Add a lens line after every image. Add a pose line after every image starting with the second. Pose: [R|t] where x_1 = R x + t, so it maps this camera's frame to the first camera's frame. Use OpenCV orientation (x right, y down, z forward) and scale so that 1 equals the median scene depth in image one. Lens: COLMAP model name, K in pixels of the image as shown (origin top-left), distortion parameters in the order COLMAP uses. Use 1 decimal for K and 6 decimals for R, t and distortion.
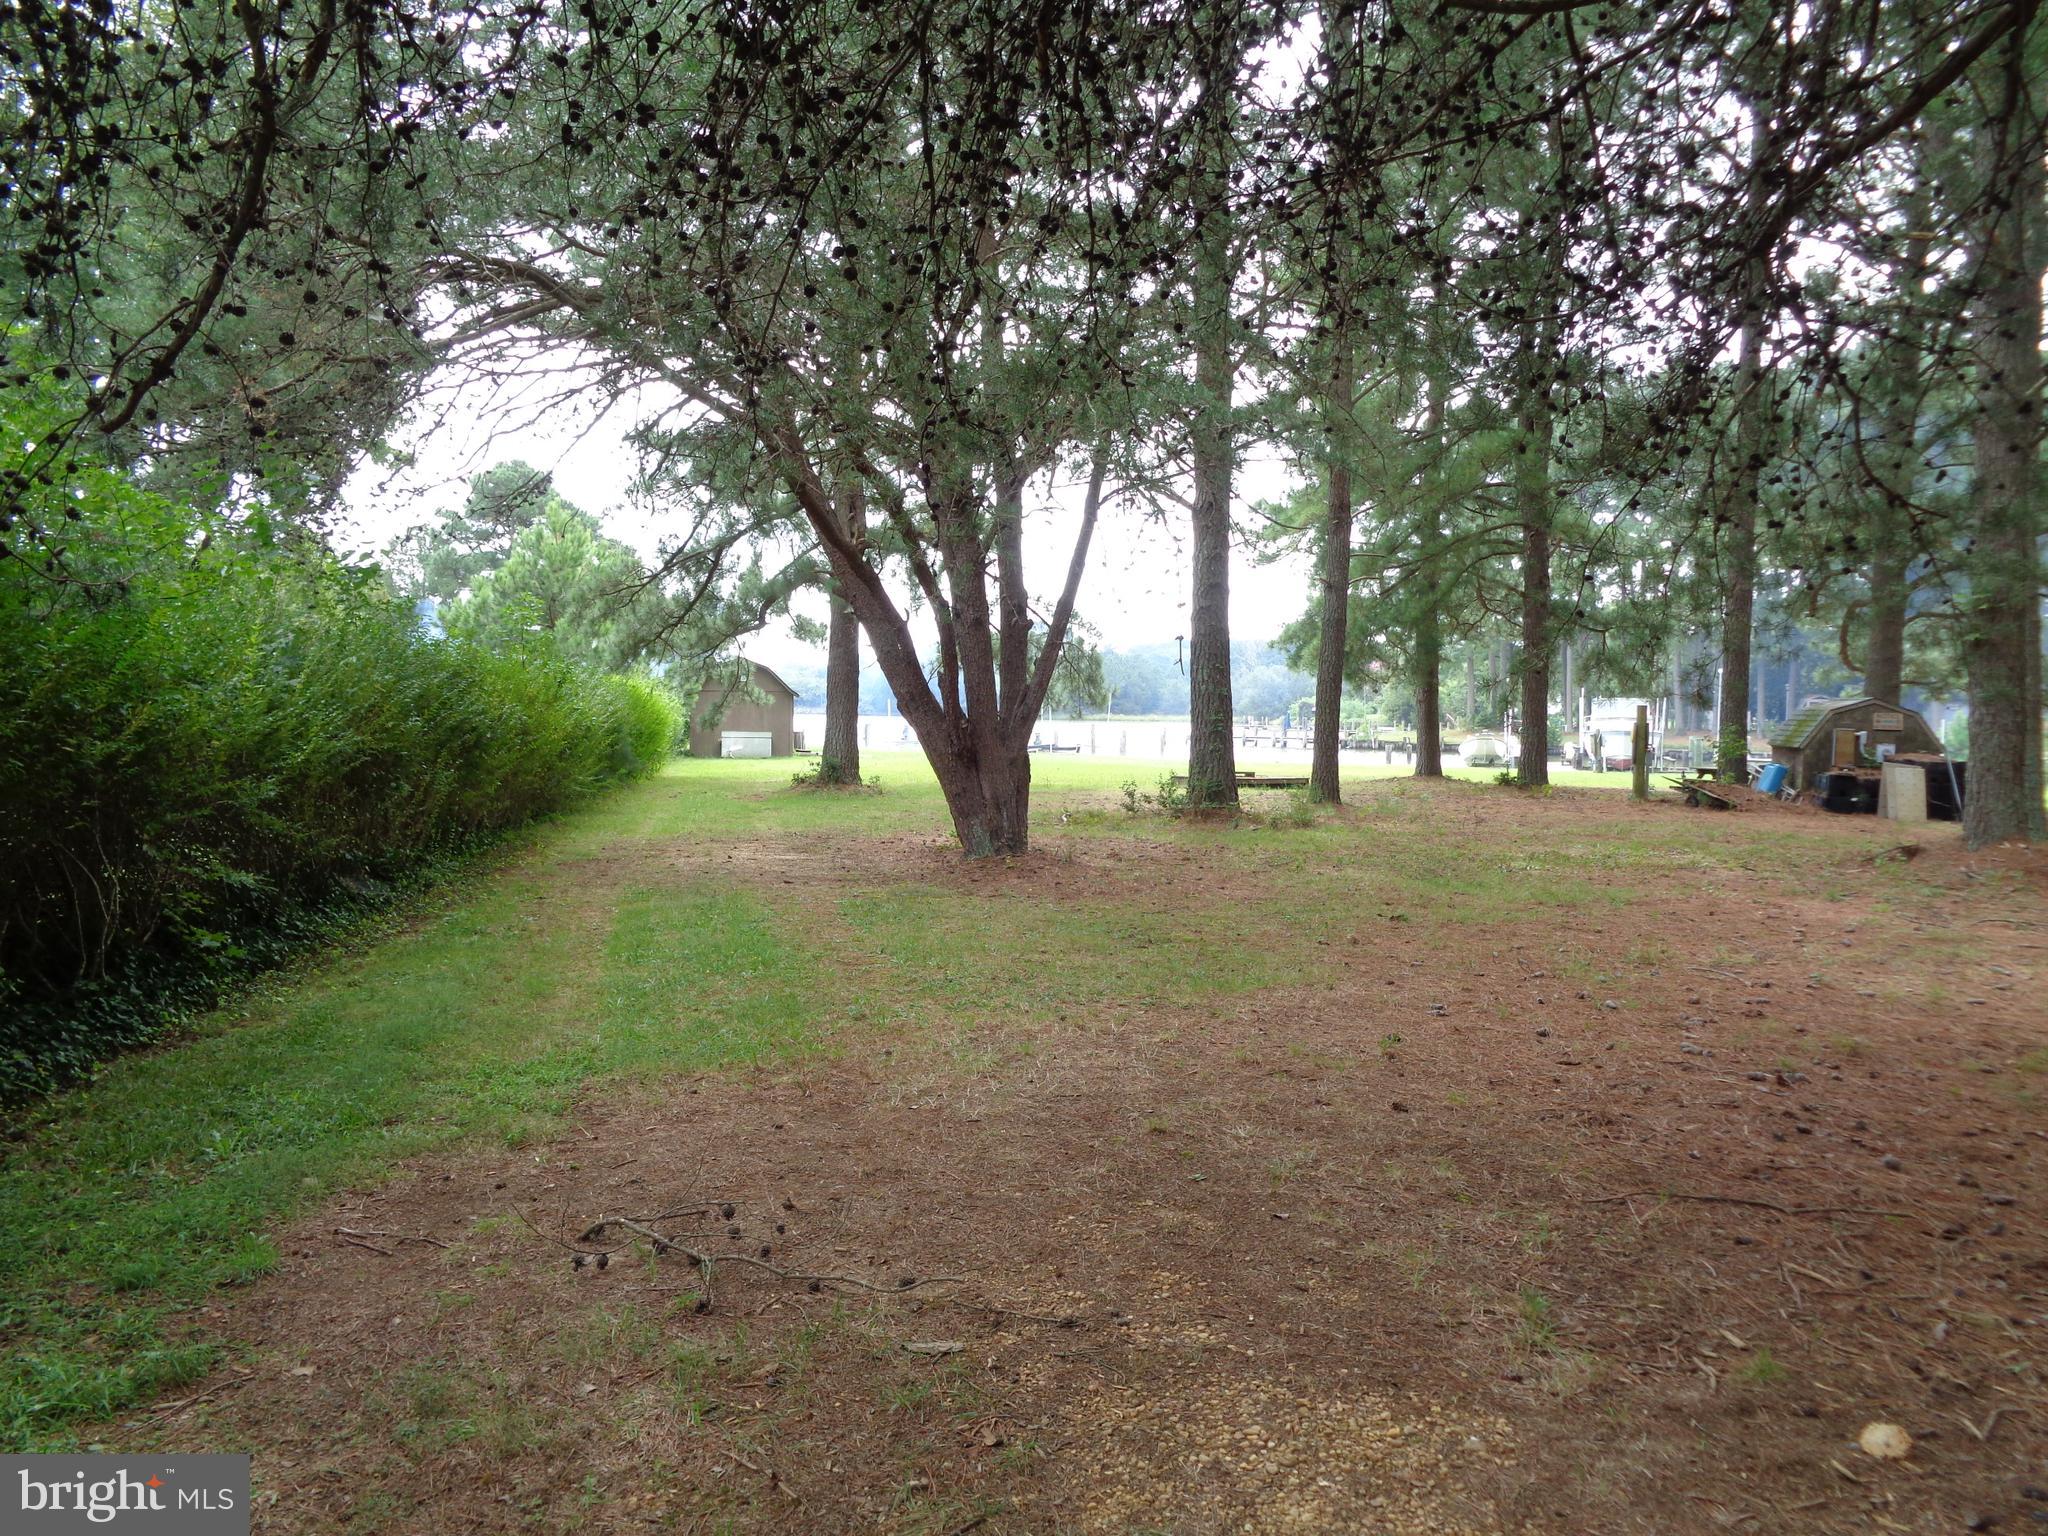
lens RADIAL K [[1553.0, 0, 1027.2], [0, 1553.0, 767.9], [0, 0, 1]] dist [0.014747, -0.002727]
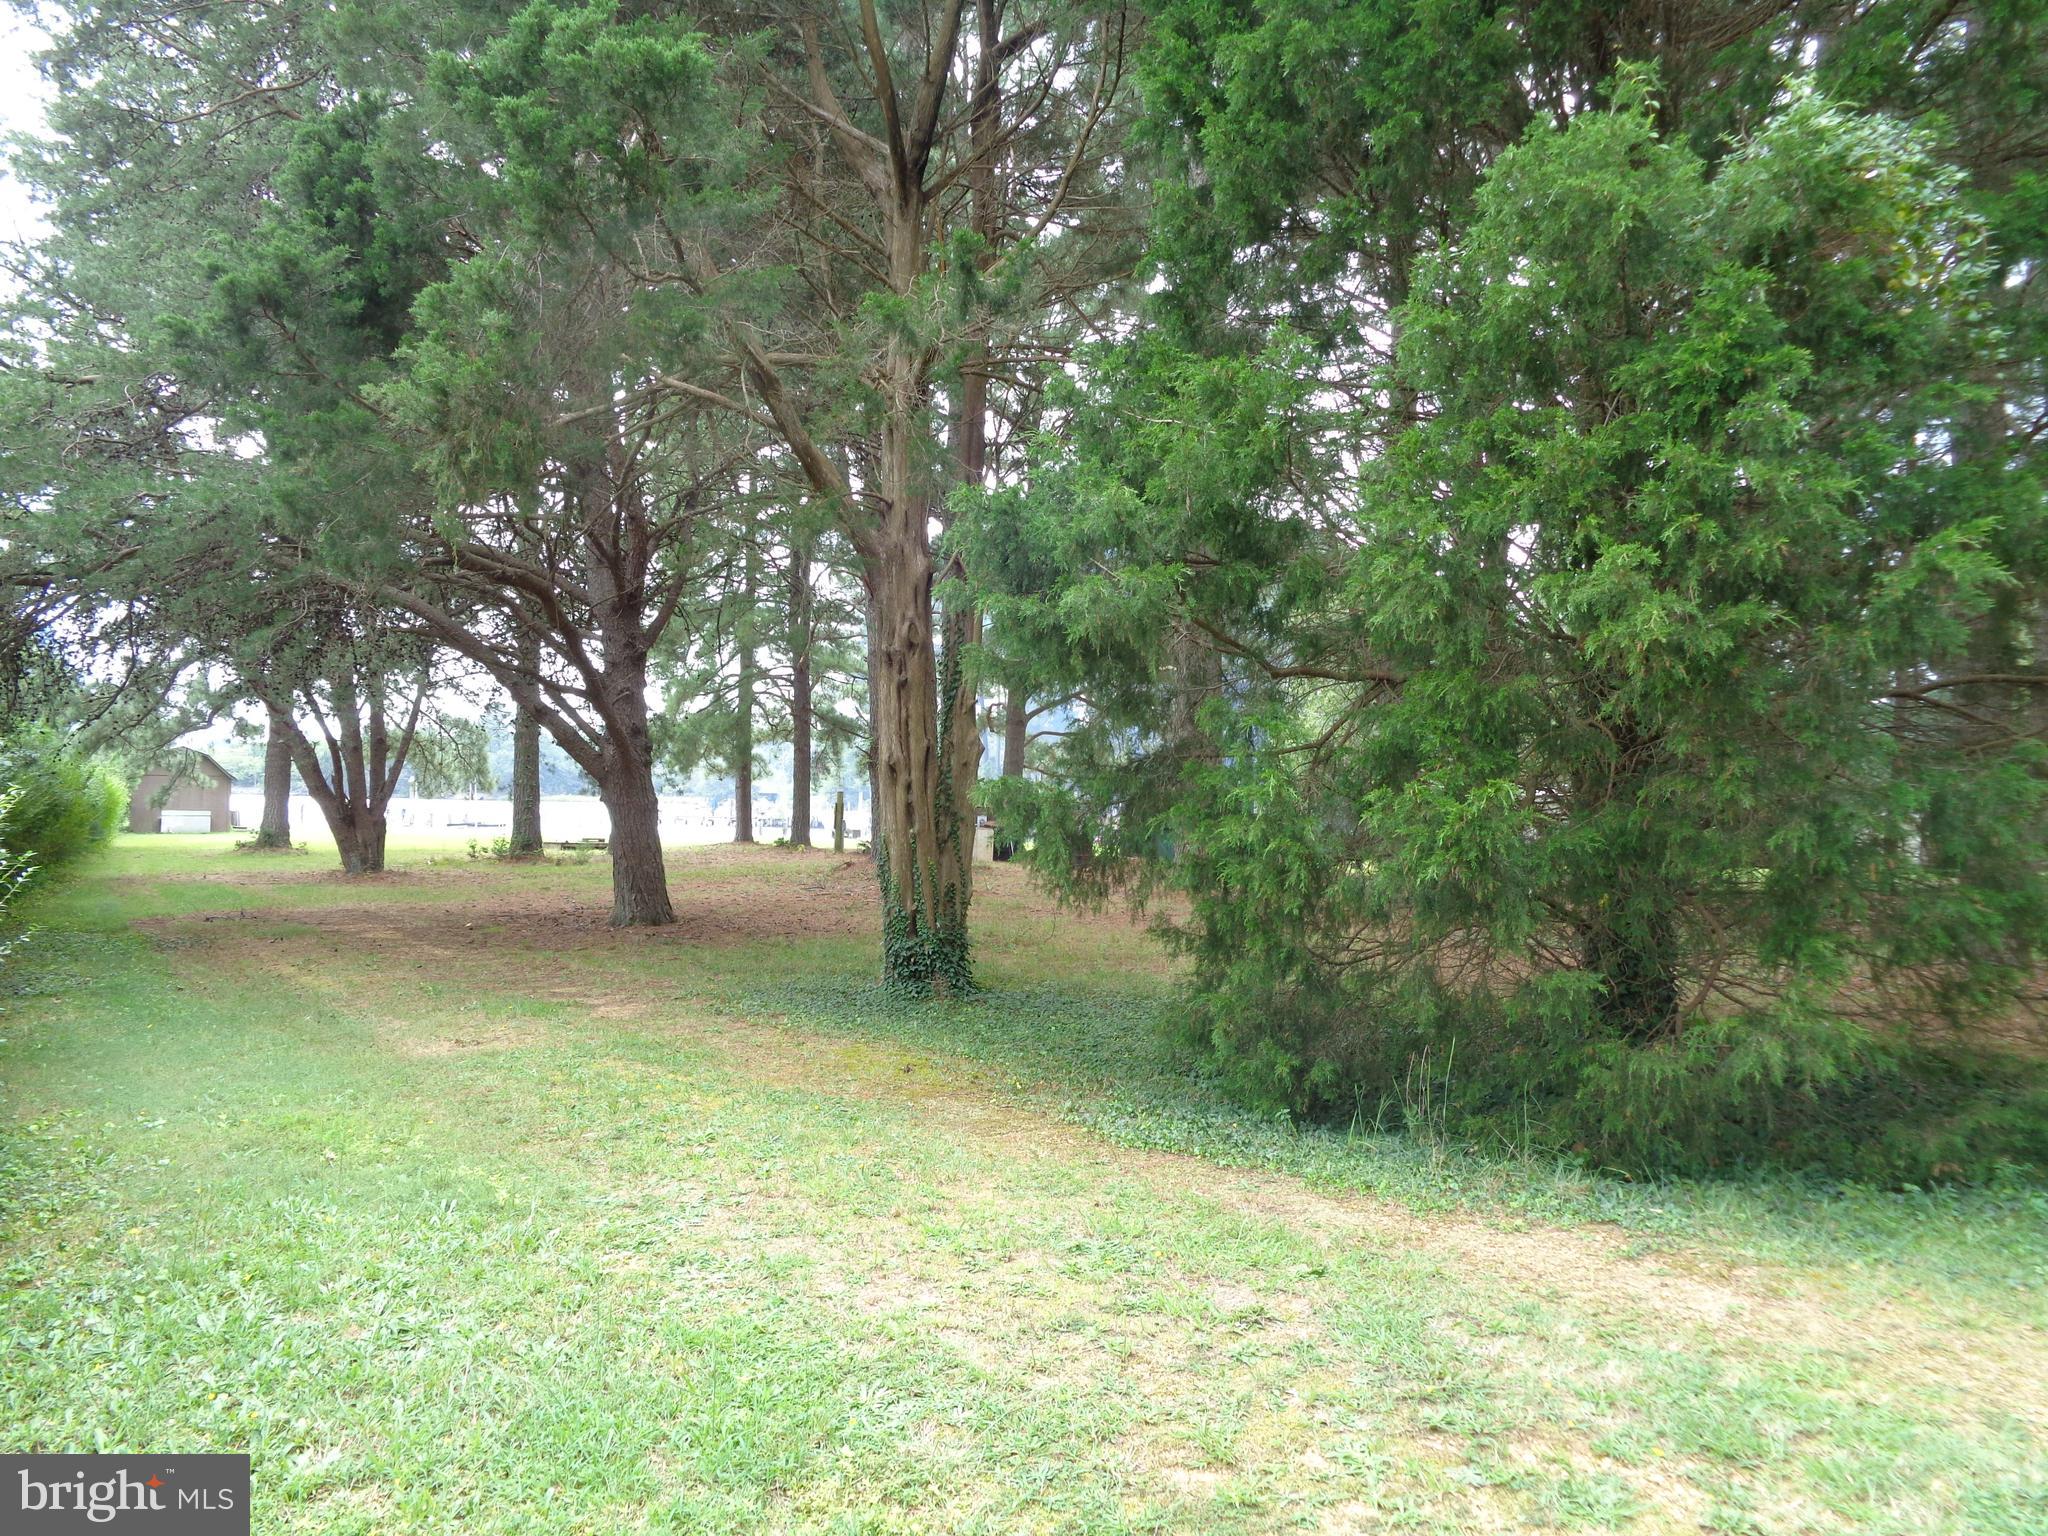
lens RADIAL K [[1553.0, 0, 1017.0], [0, 1553.0, 760.9], [0, 0, 1]] dist [0.014747, -0.002727]
pose [[0.948498, 0.009644, 0.316637, 0.055364], [0.008385, 0.998422, -0.055528, 0.013866], [-0.316673, 0.055323, 0.946920, -0.435386]]
